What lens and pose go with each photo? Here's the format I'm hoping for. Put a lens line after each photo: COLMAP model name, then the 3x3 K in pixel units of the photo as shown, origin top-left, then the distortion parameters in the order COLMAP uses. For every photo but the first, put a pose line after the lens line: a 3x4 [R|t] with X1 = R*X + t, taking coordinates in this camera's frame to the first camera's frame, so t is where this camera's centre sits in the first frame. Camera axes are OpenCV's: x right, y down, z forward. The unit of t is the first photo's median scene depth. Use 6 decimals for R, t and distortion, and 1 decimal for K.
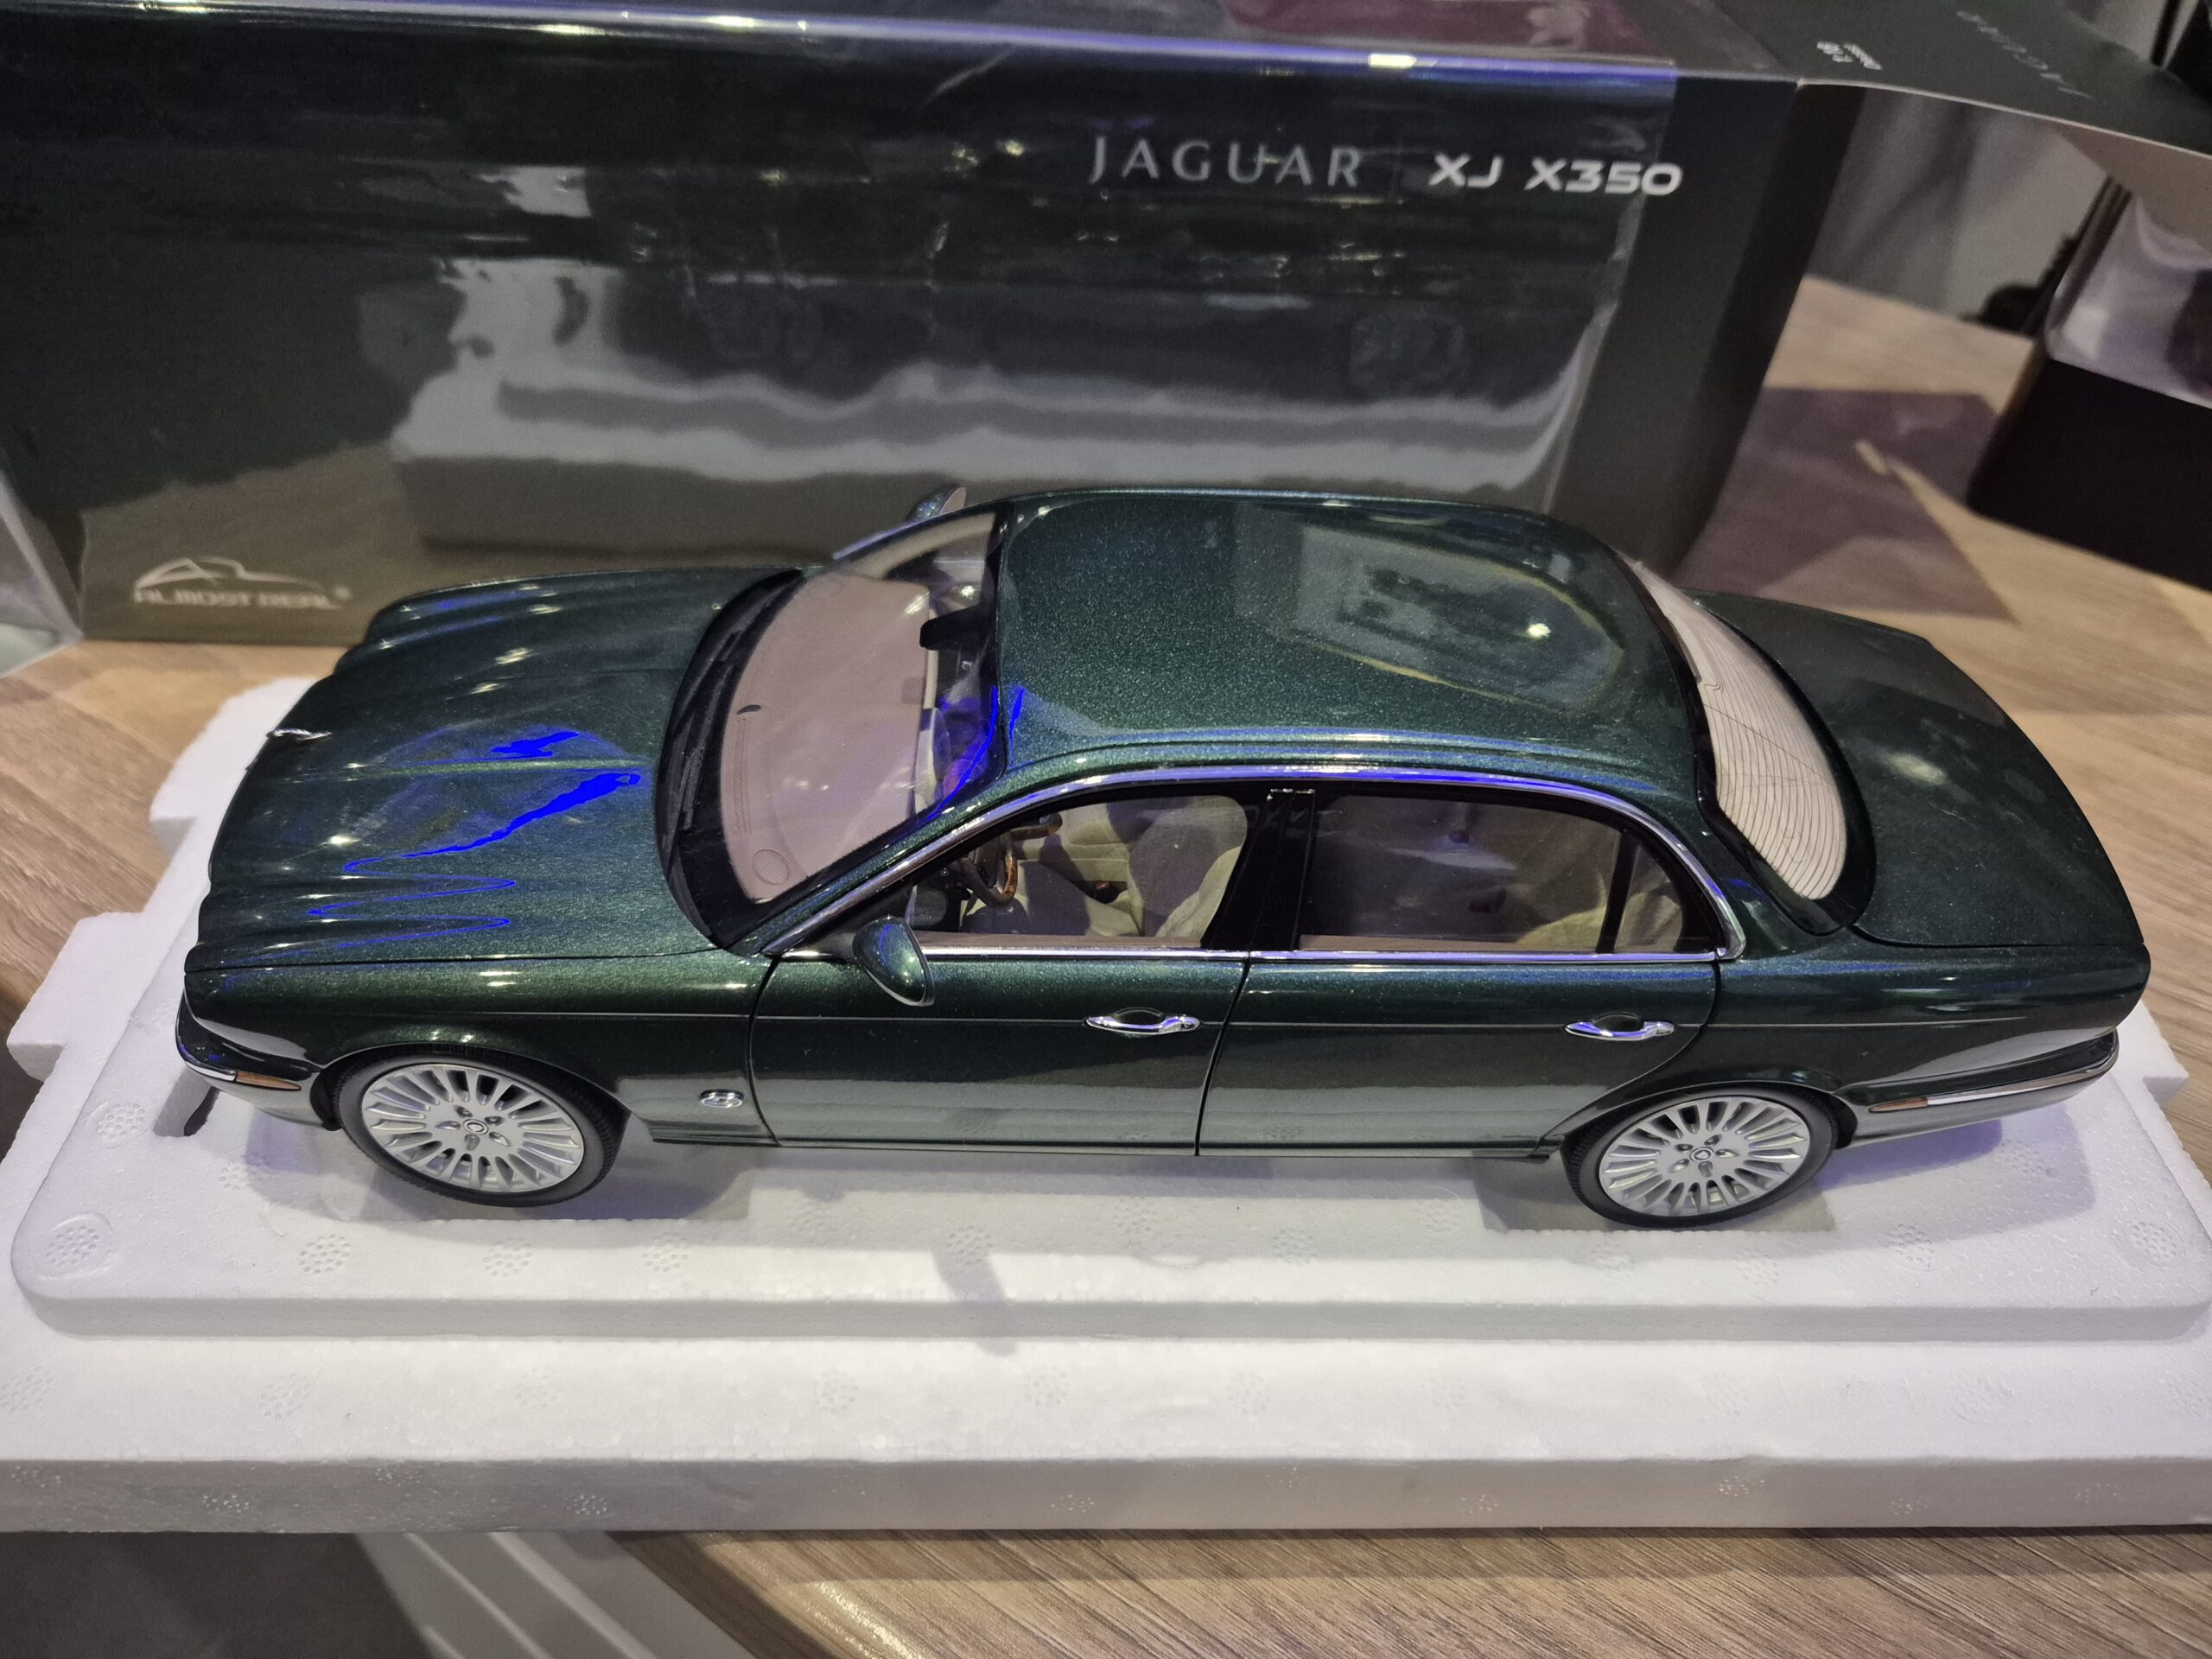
lens RADIAL K [[1619.0, 0, 1106.0], [0, 1619.0, 829.5], [0, 0, 1]] dist [0.047155, -0.039906]
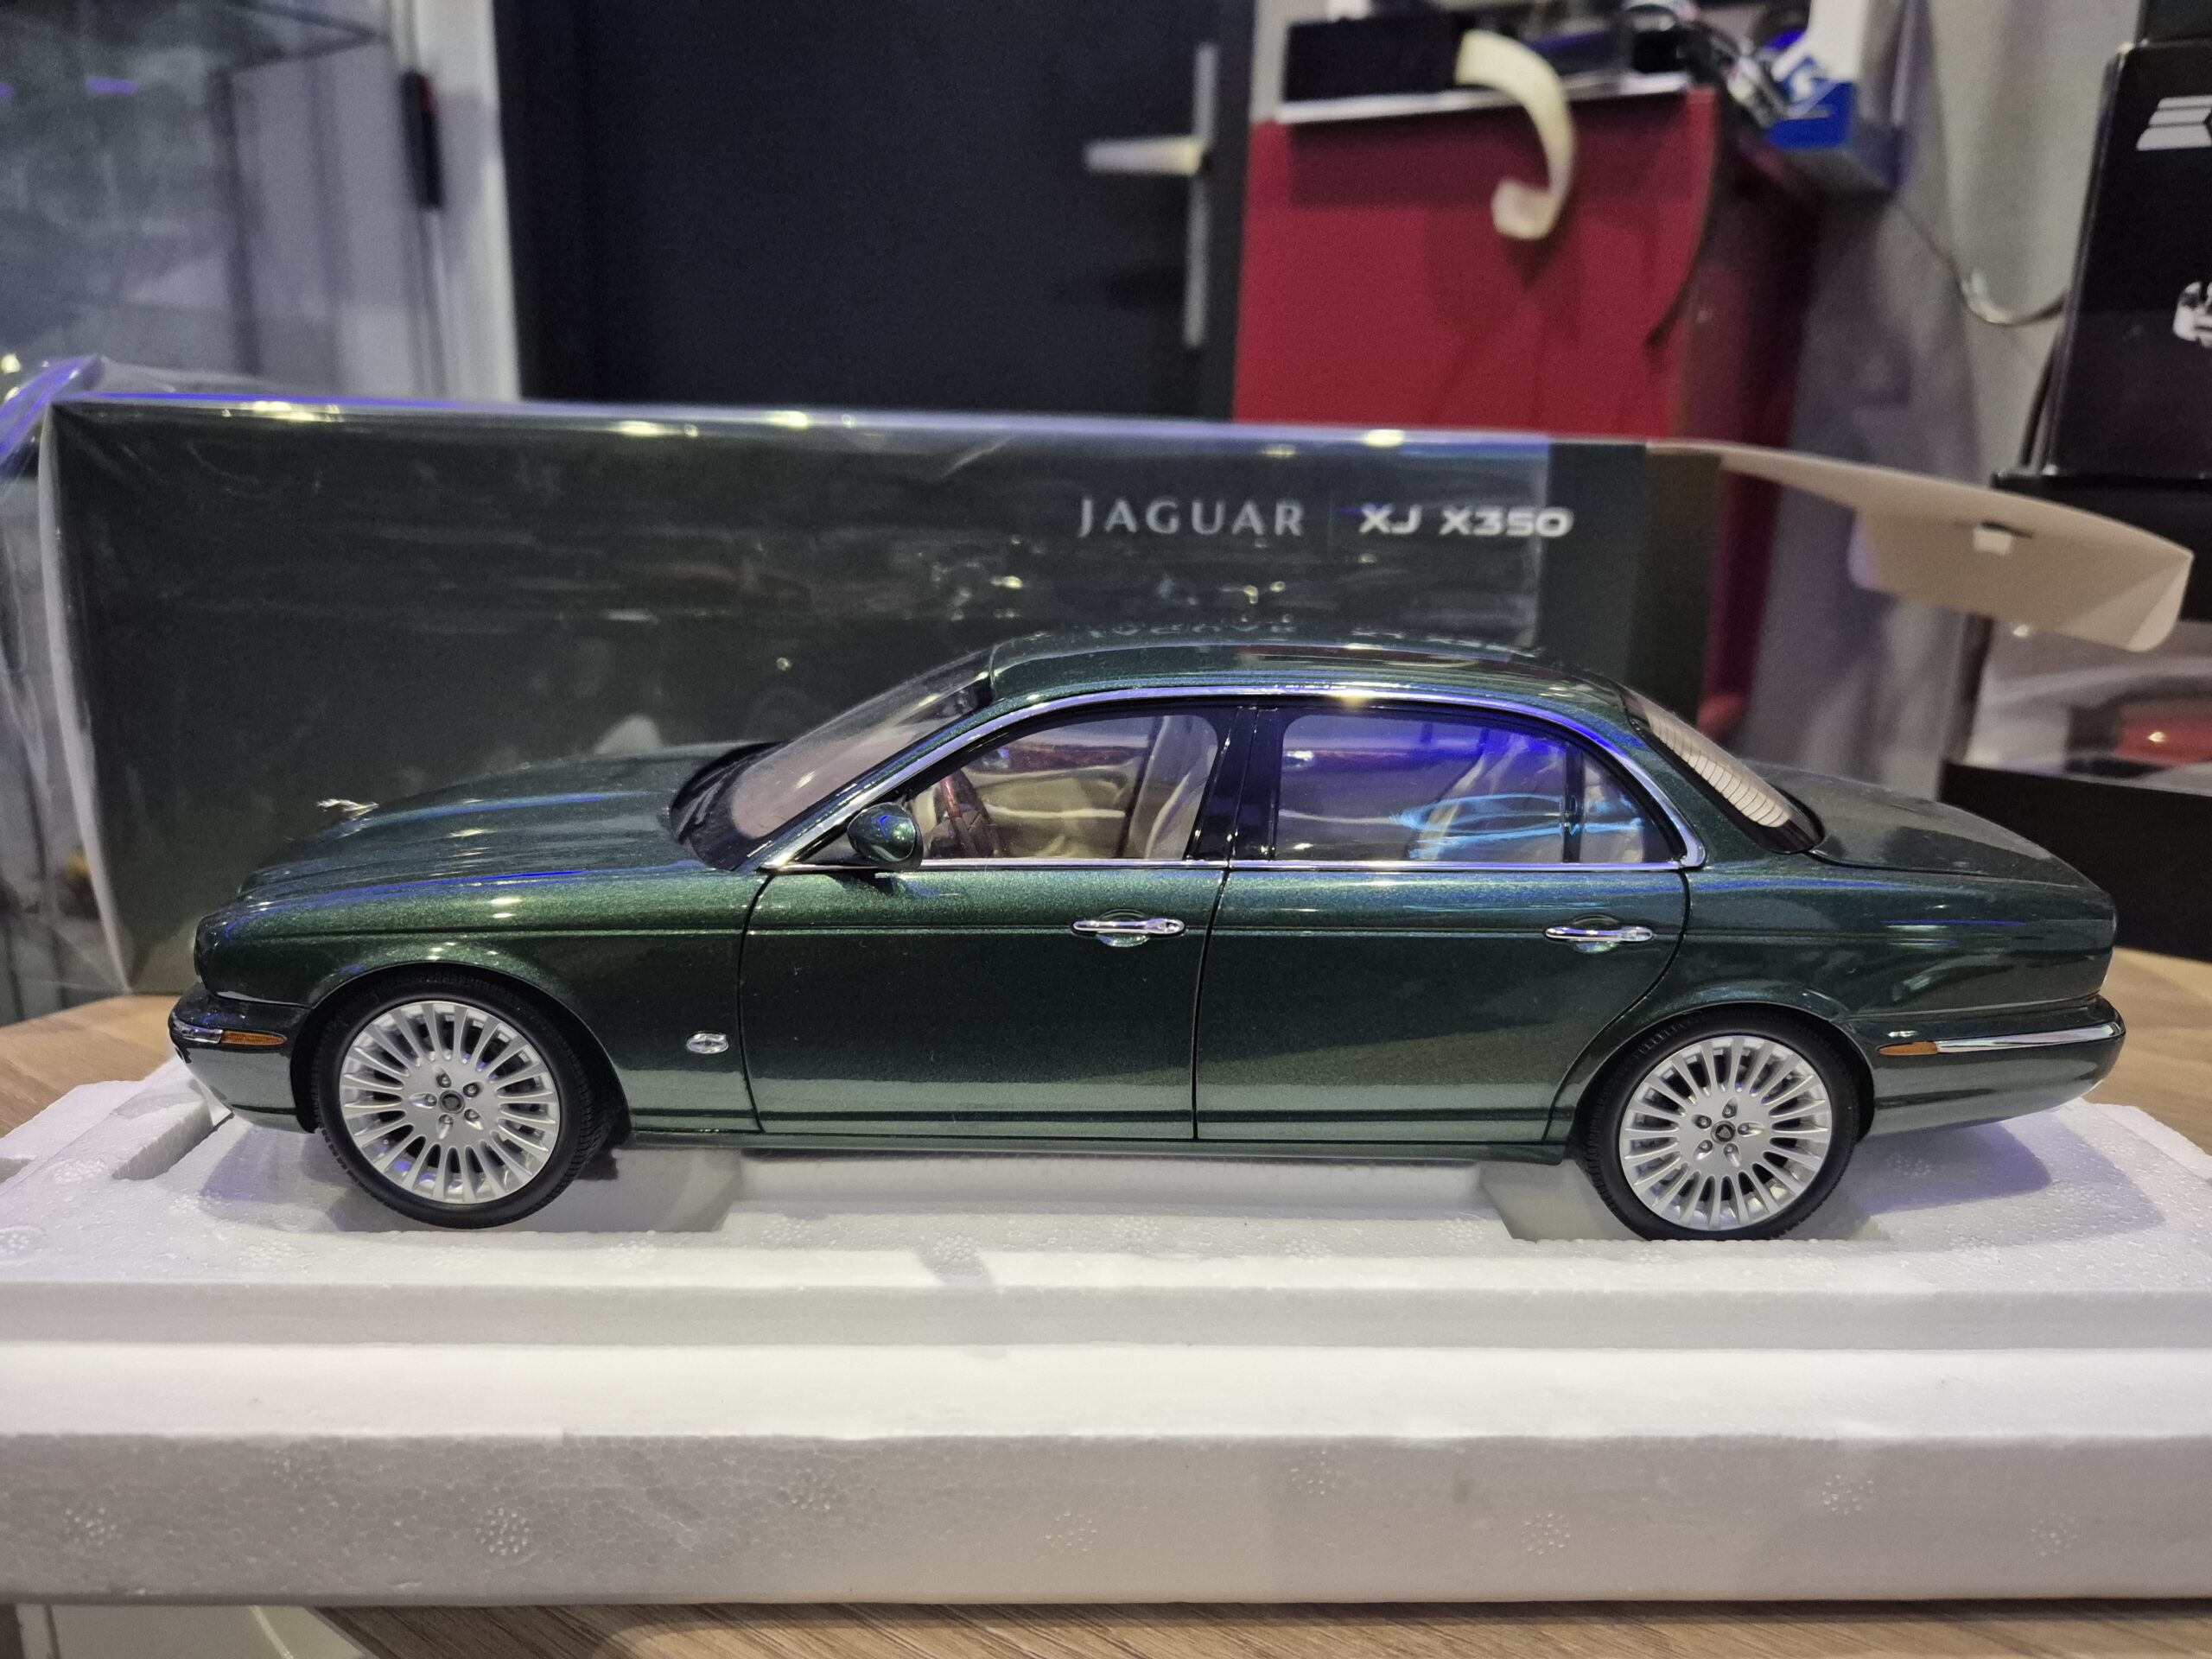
lens RADIAL K [[1607.1, 0, 1120.6], [0, 1607.1, 831.2], [0, 0, 1]] dist [0.052208, -0.041136]
pose [[0.999374, -0.035354, -0.001396, 0.019018], [0.030386, 0.877811, -0.478043, 0.479787], [0.018126, 0.477702, 0.878335, 0.073025]]
